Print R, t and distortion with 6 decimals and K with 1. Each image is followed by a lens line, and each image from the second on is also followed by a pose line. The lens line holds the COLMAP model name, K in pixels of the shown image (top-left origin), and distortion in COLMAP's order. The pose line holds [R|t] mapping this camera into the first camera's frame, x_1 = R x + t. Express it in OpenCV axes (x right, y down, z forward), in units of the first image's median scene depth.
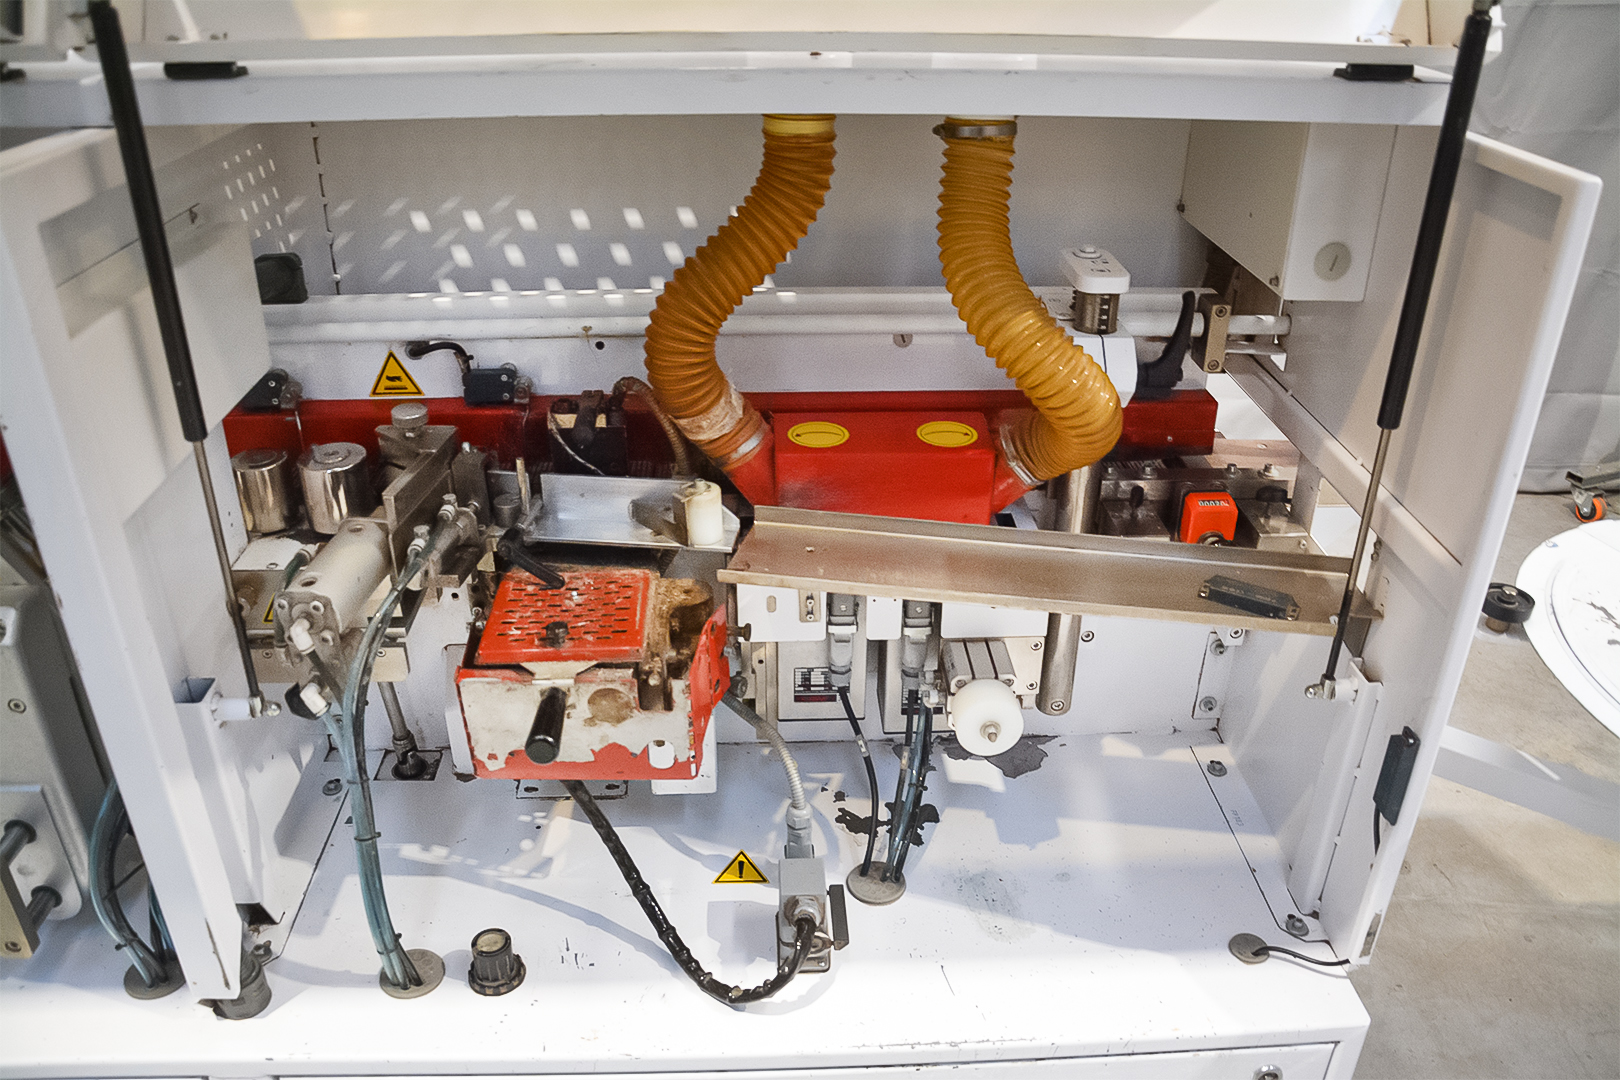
lens RADIAL K [[1259.4, 0, 809.3], [0, 1259.4, 540.6], [0, 0, 1]] dist [-0.149184, 0.092913]
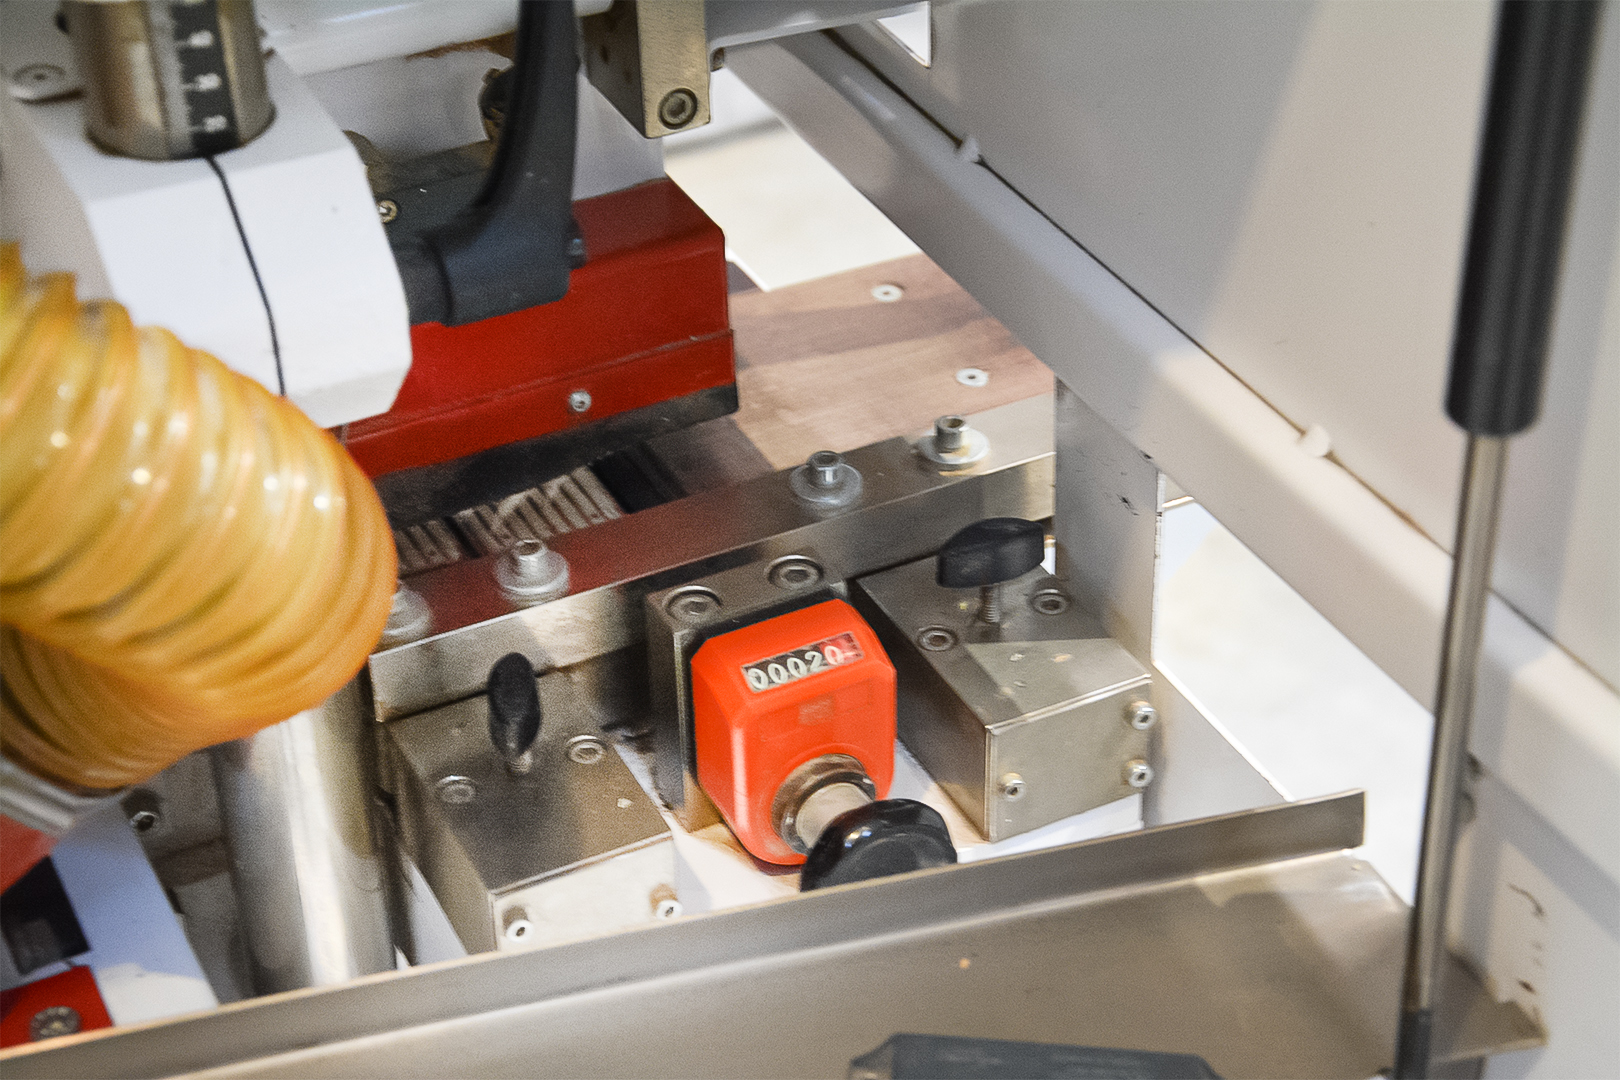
lens RADIAL K [[2958.6, 0, 811.1], [0, 2958.6, 542.2], [0, 0, 1]] dist [0.294639, 0.000000]
pose [[0.912969, -0.259630, 0.314769, 0.131530], [0.217915, 0.962460, 0.161812, -0.152928], [-0.344964, -0.079137, 0.935274, 0.399481]]
